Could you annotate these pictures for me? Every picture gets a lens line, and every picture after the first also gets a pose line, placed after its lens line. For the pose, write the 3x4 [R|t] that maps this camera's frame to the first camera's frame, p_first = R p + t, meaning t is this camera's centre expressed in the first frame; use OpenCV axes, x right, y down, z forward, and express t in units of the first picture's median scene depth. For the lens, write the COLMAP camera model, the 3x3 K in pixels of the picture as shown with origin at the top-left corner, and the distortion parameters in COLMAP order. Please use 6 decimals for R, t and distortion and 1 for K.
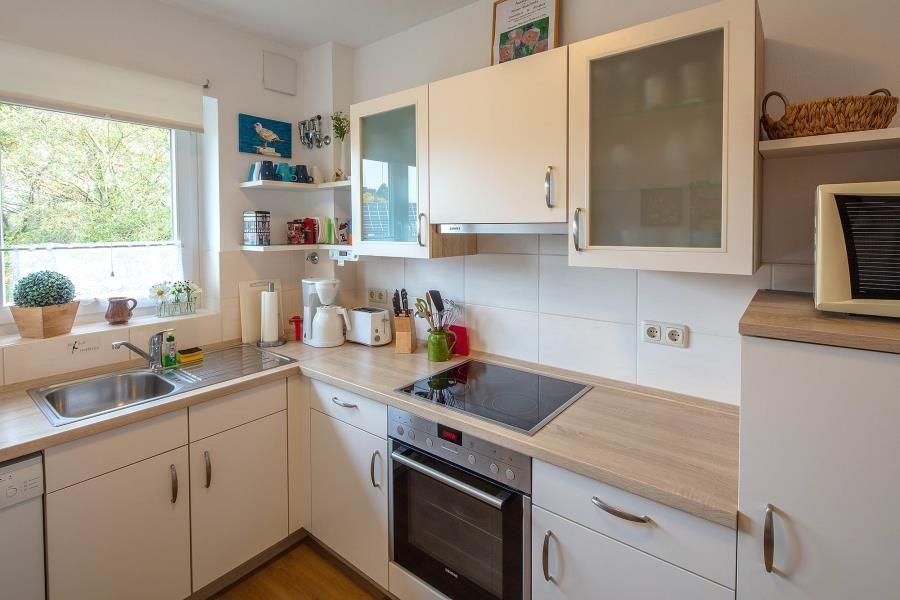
lens RADIAL K [[434.9, 0, 450.2], [0, 434.9, 238.6], [0, 0, 1]] dist [-0.000963, -0.000141]
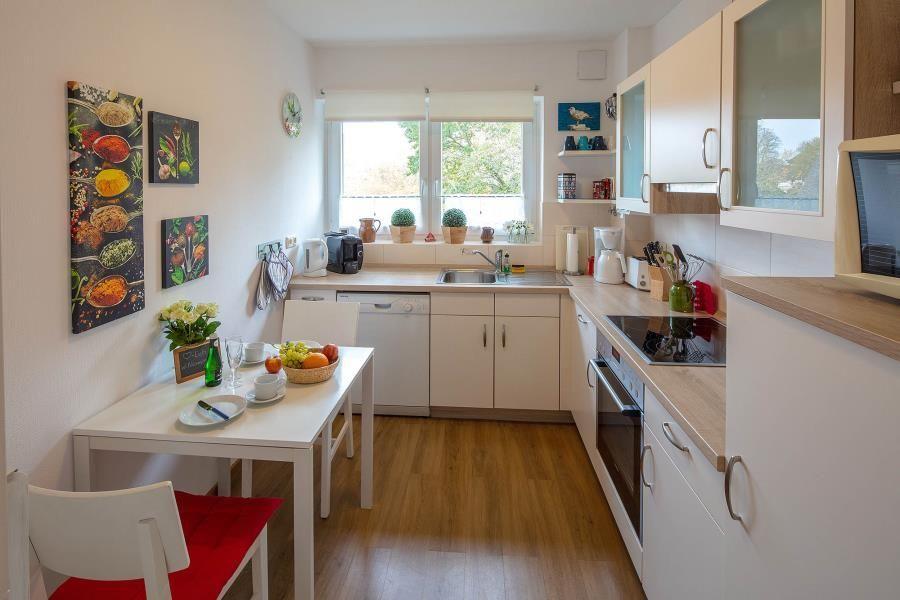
lens RADIAL K [[433.2, 0, 450.0], [0, 433.2, 190.5], [0, 0, 1]] dist [-0.002852, -0.001142]
pose [[0.565049, 0.012853, -0.824957, 0.473724], [-0.023754, 0.999718, -0.000694, -0.000837], [0.824716, 0.019989, 0.565194, -0.058914]]
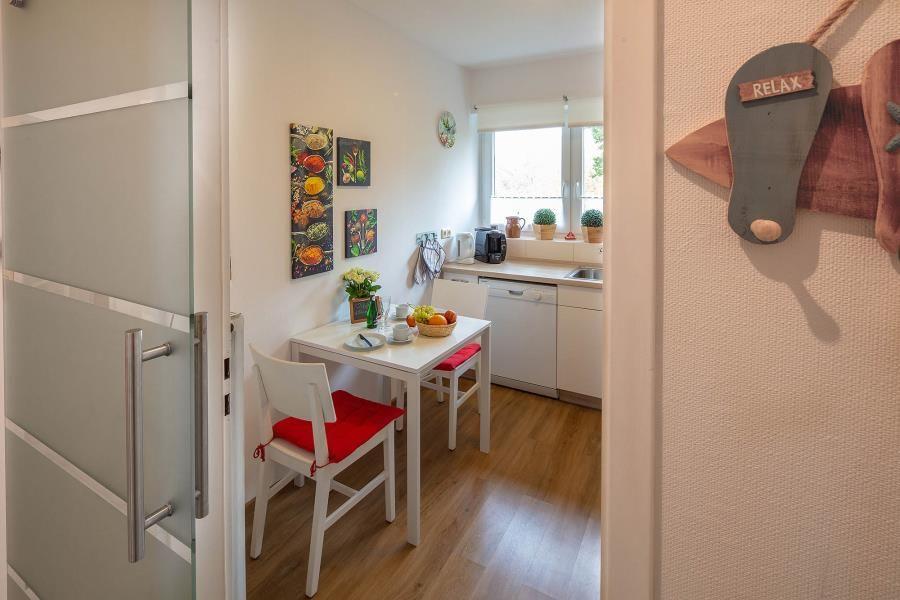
lens RADIAL K [[433.2, 0, 450.0], [0, 433.2, 190.5], [0, 0, 1]] dist [-0.002852, -0.001142]
pose [[0.158887, 0.008886, -0.987257, 0.700090], [-0.024691, 0.999683, 0.005024, -0.002531], [0.986988, 0.023578, 0.159056, 0.041821]]
